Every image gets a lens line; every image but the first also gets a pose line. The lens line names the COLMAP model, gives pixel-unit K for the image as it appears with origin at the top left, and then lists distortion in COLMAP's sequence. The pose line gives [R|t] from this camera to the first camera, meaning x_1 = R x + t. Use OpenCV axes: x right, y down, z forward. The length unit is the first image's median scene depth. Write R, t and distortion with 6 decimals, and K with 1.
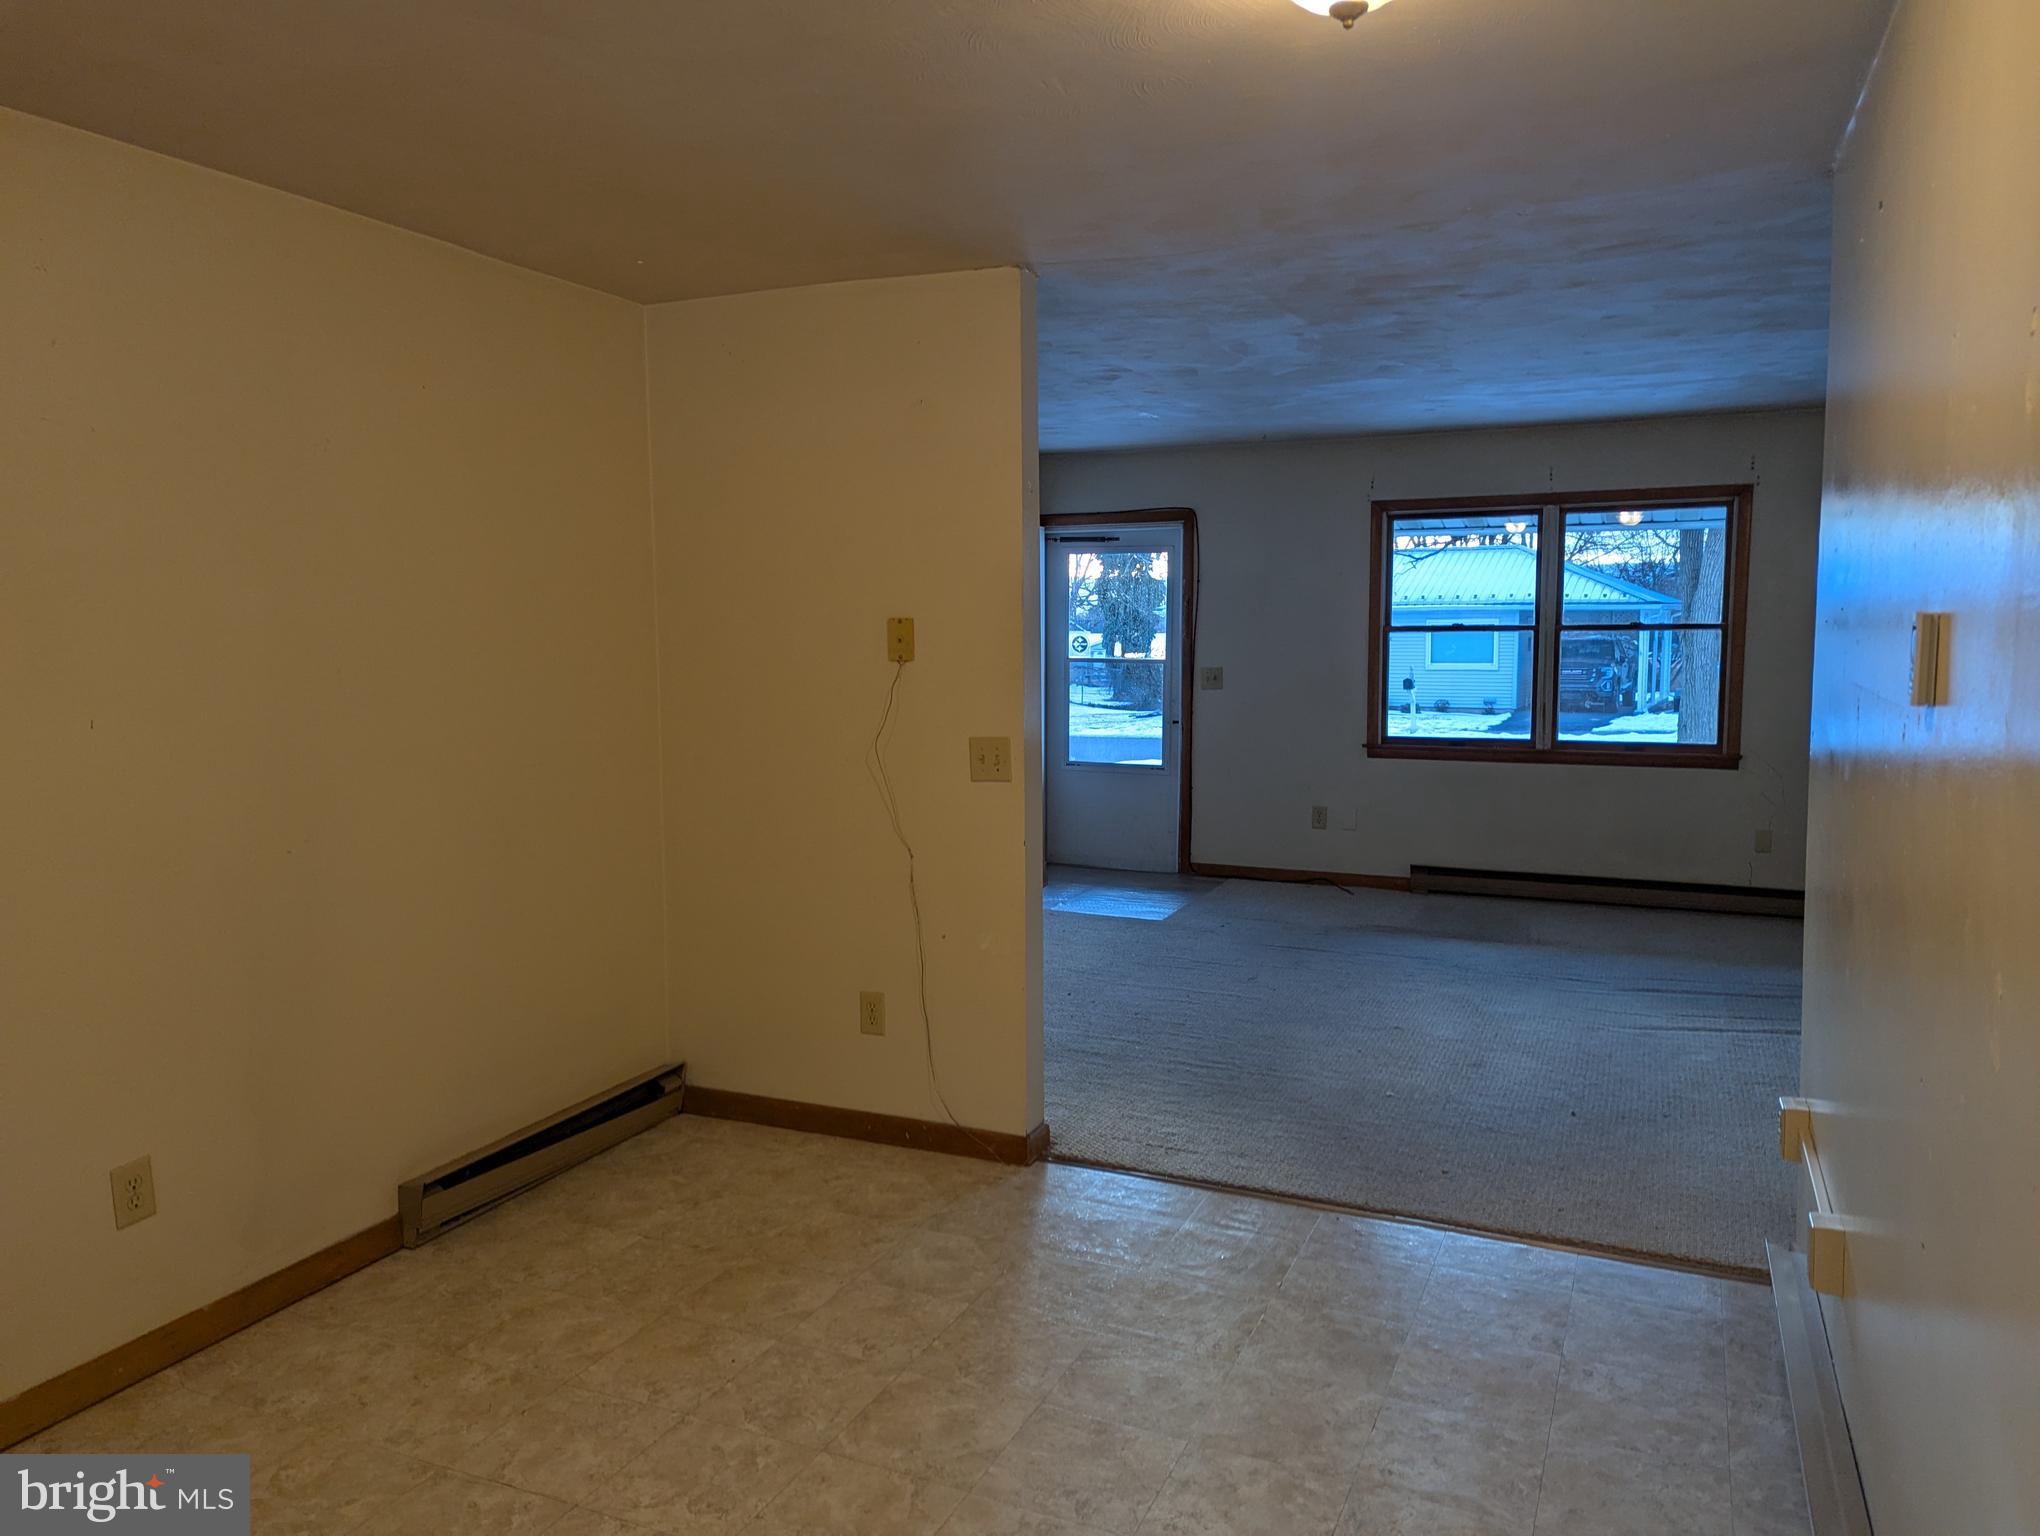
lens RADIAL K [[1428.2, 0, 1020.0], [0, 1428.2, 768.0], [0, 0, 1]] dist [0.121303, -0.122075]
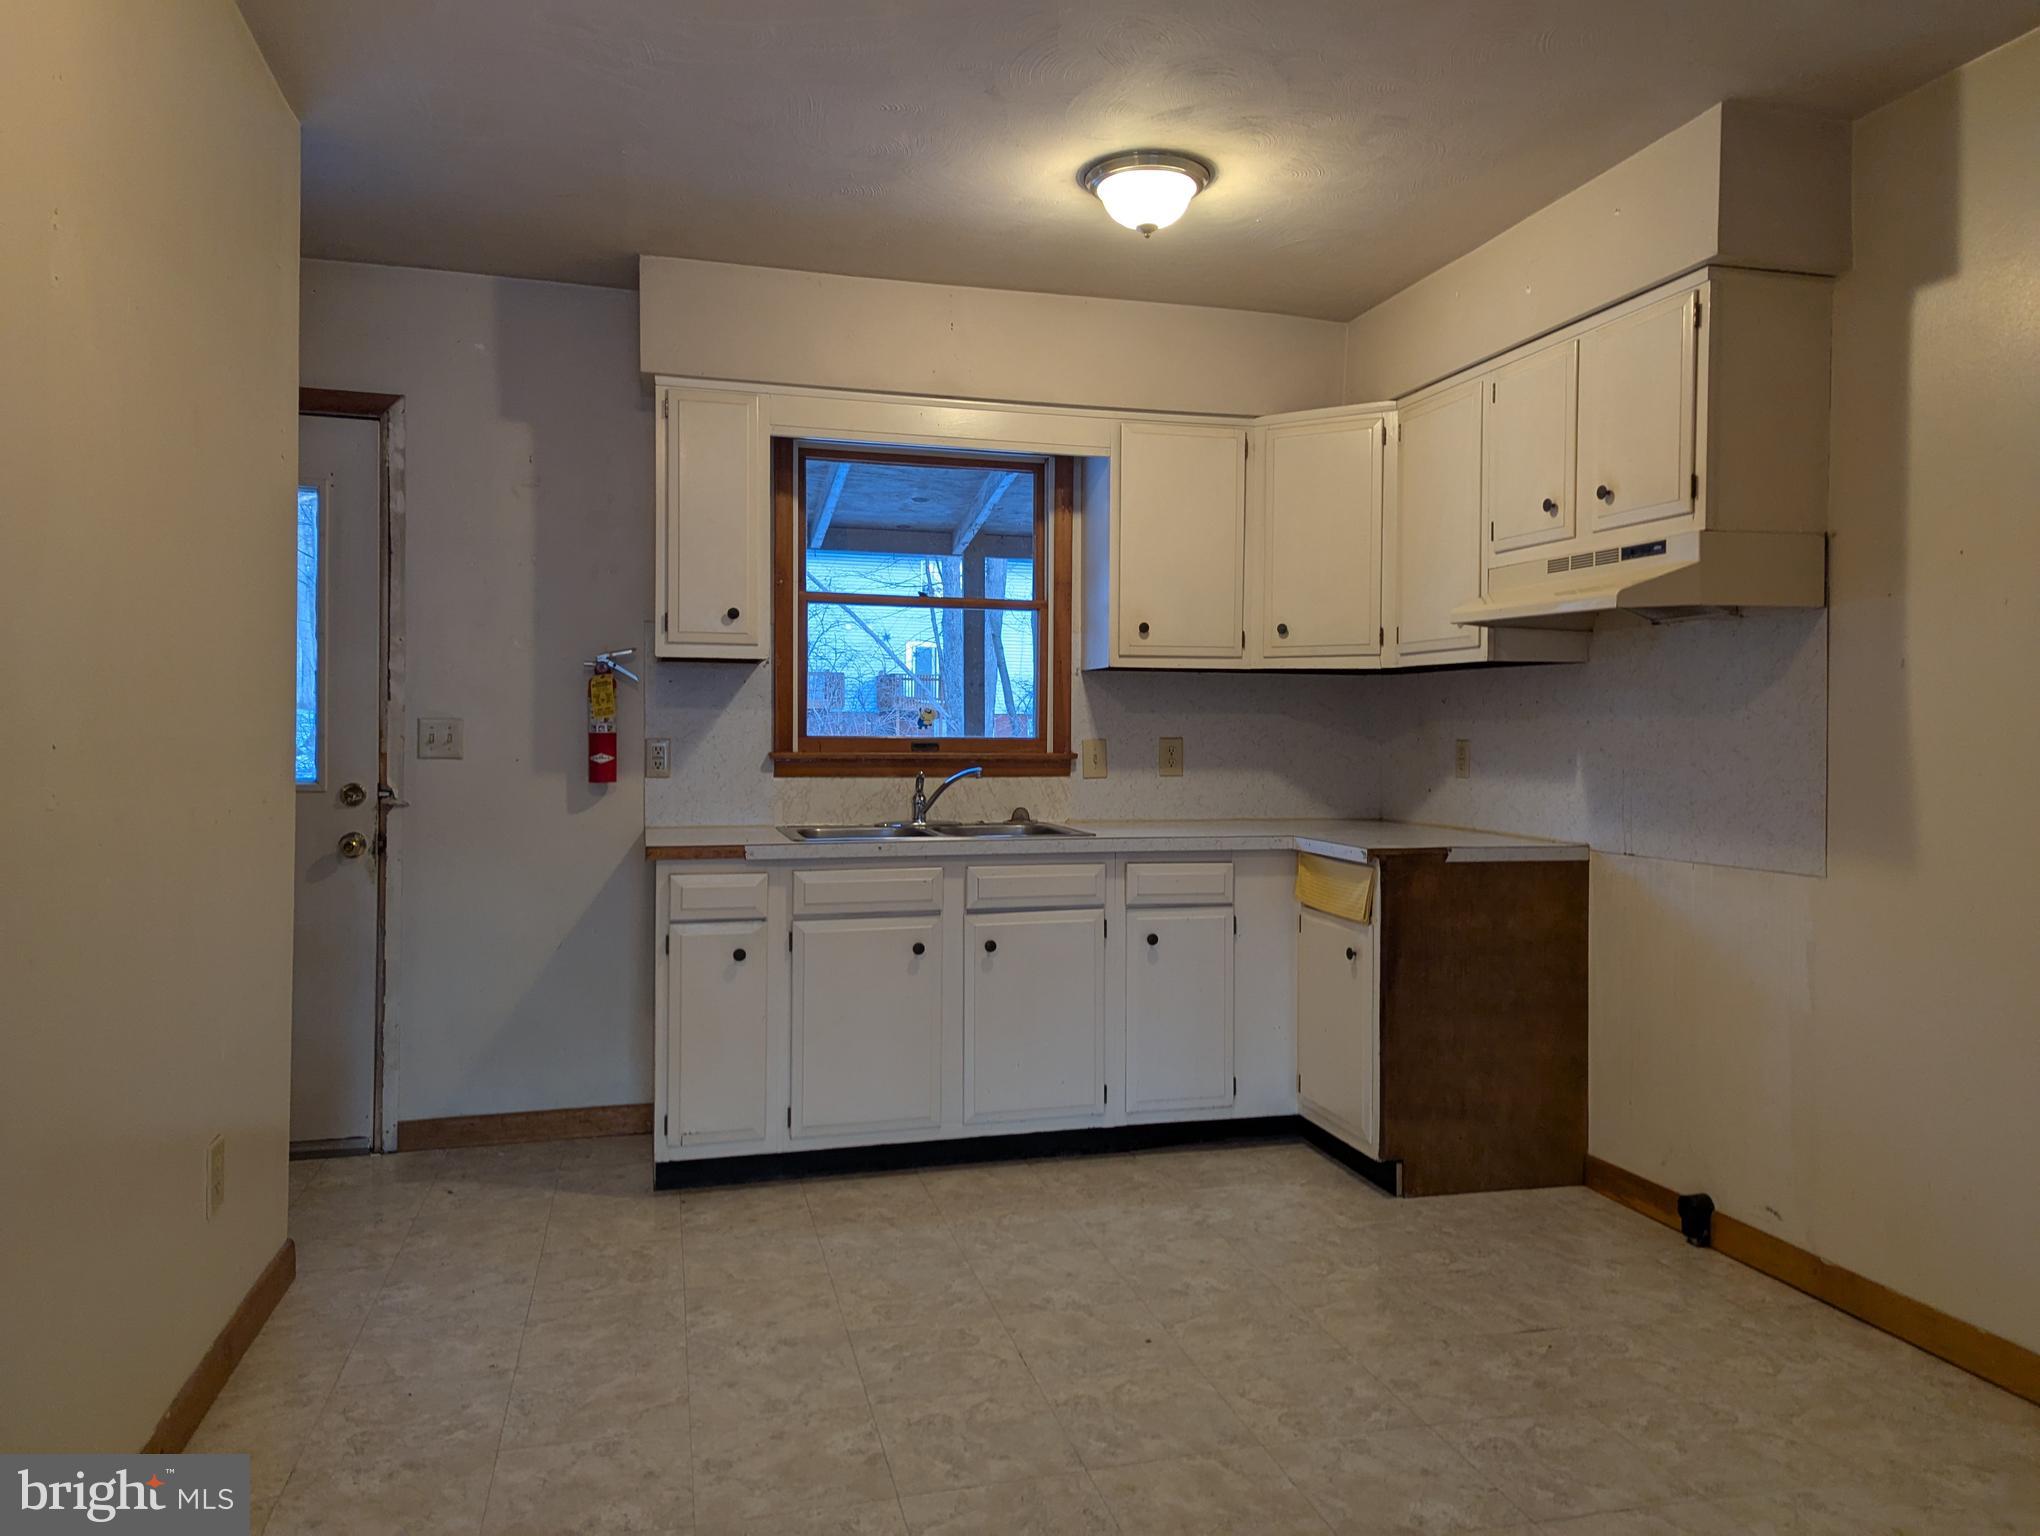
lens RADIAL K [[1425.3, 0, 1039.4], [0, 1425.3, 745.5], [0, 0, 1]] dist [0.095732, -0.113280]
pose [[-0.771514, 0.006008, -0.636183, 0.403862], [-0.070077, 0.993068, 0.094362, -0.009085], [0.632341, 0.117384, -0.765746, 1.240019]]
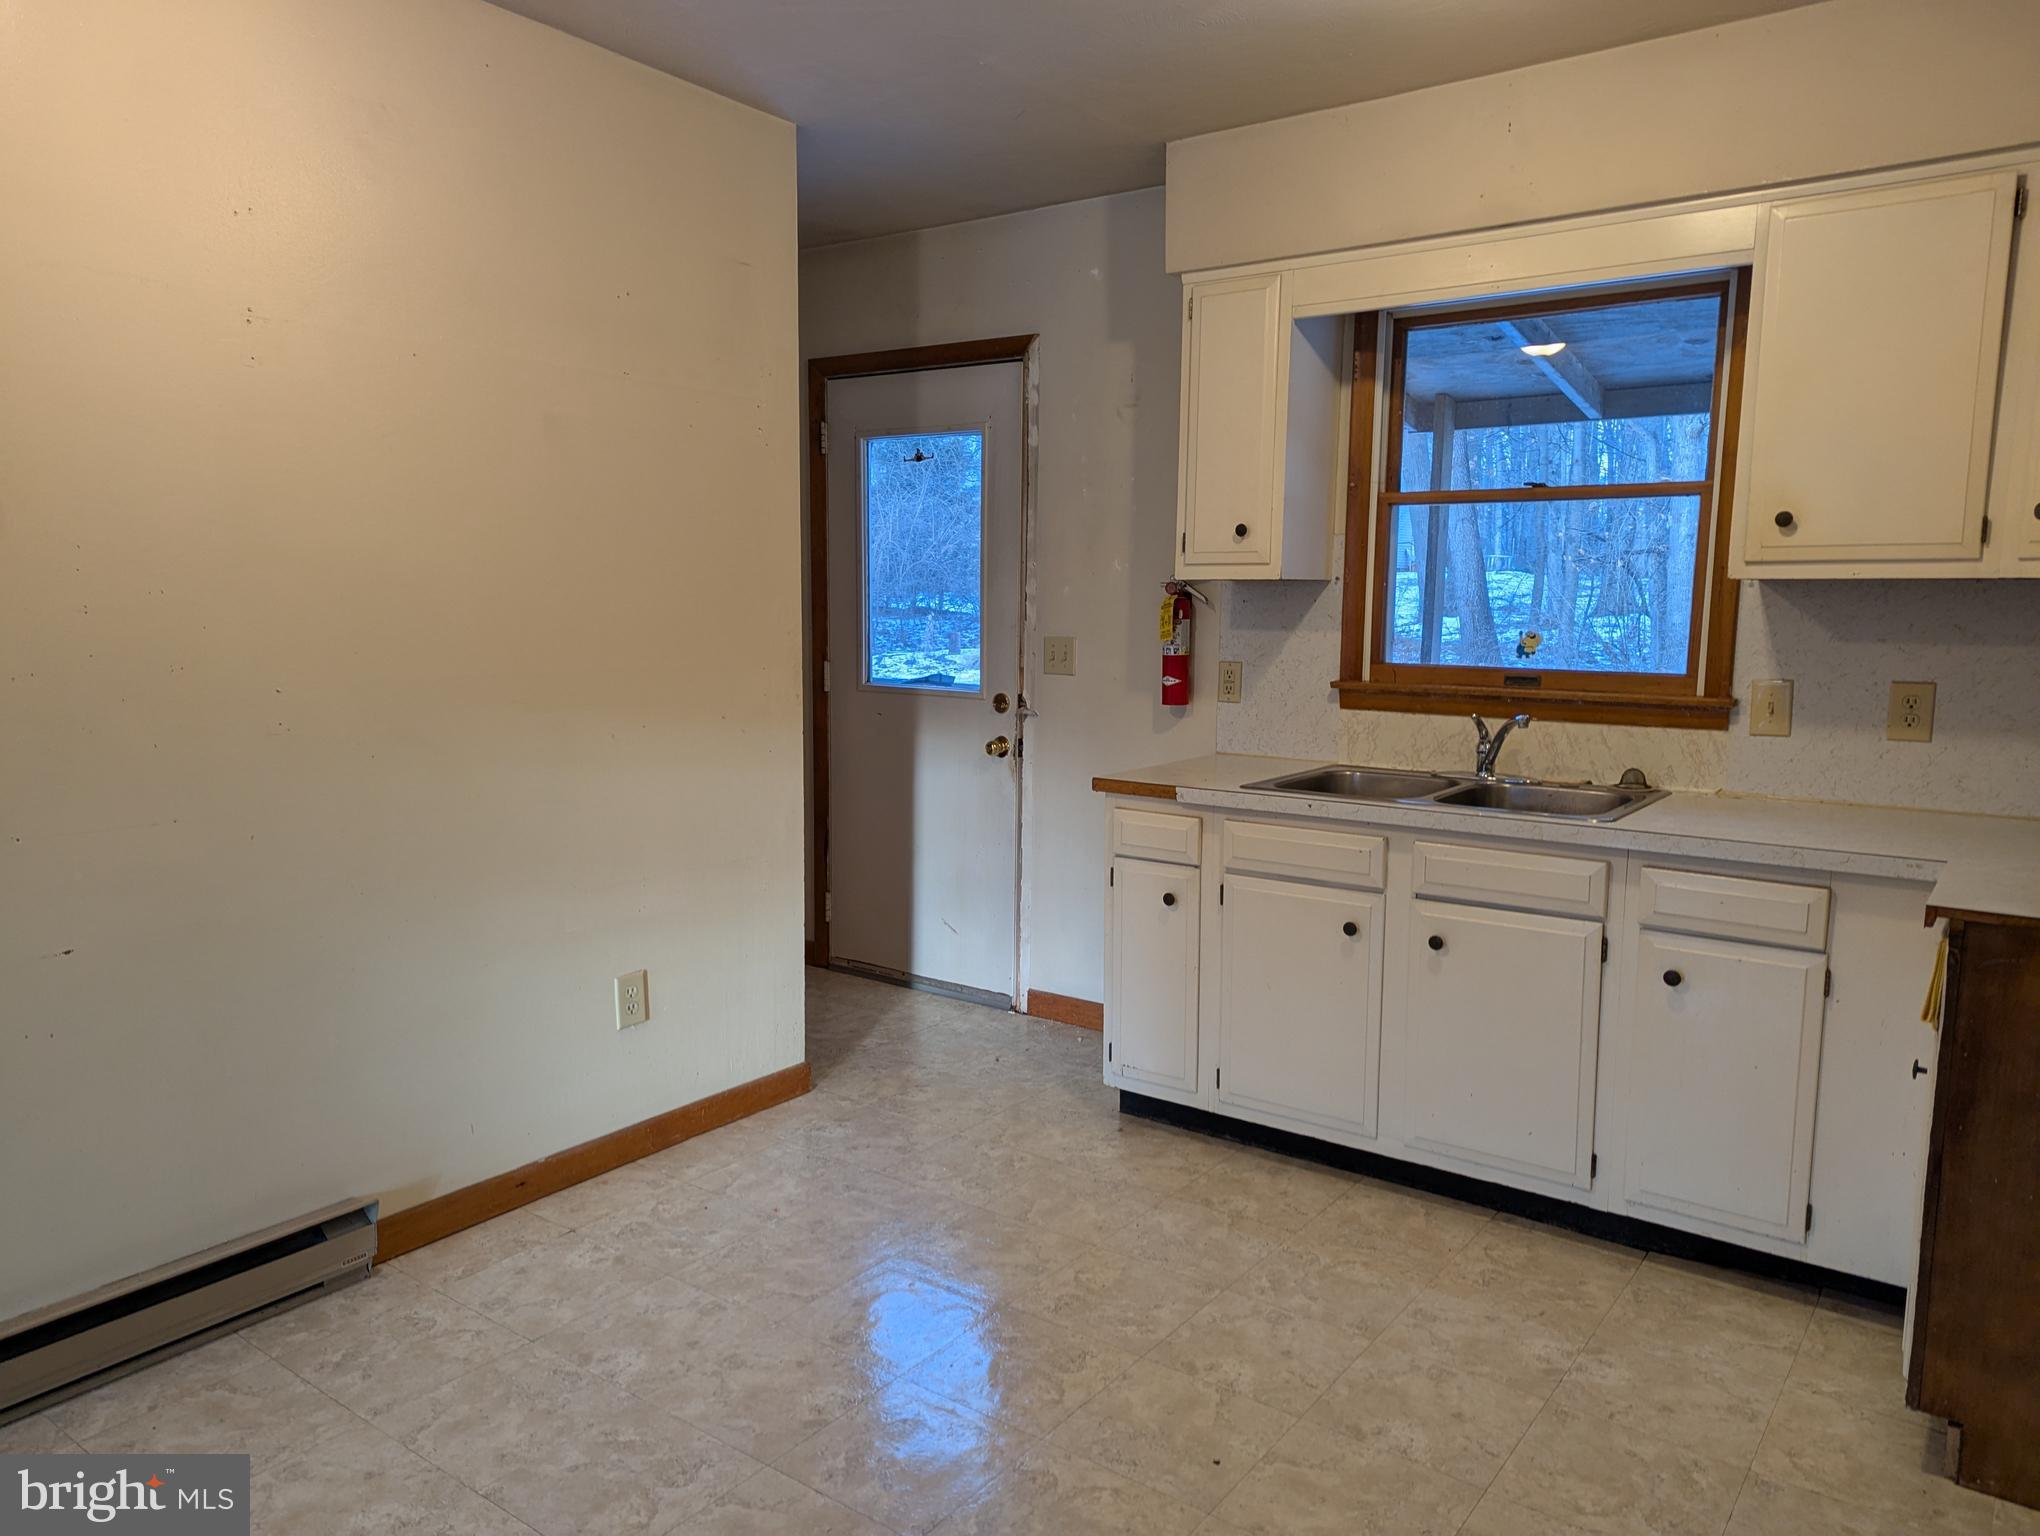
lens RADIAL K [[1420.8, 0, 1019.3], [0, 1420.8, 788.9], [0, 0, 1]] dist [0.057422, -0.031546]
pose [[-0.977263, -0.032641, 0.209503, -0.308578], [0.018977, 0.970649, 0.239752, -0.065986], [-0.211180, 0.238276, -0.947960, 1.261787]]
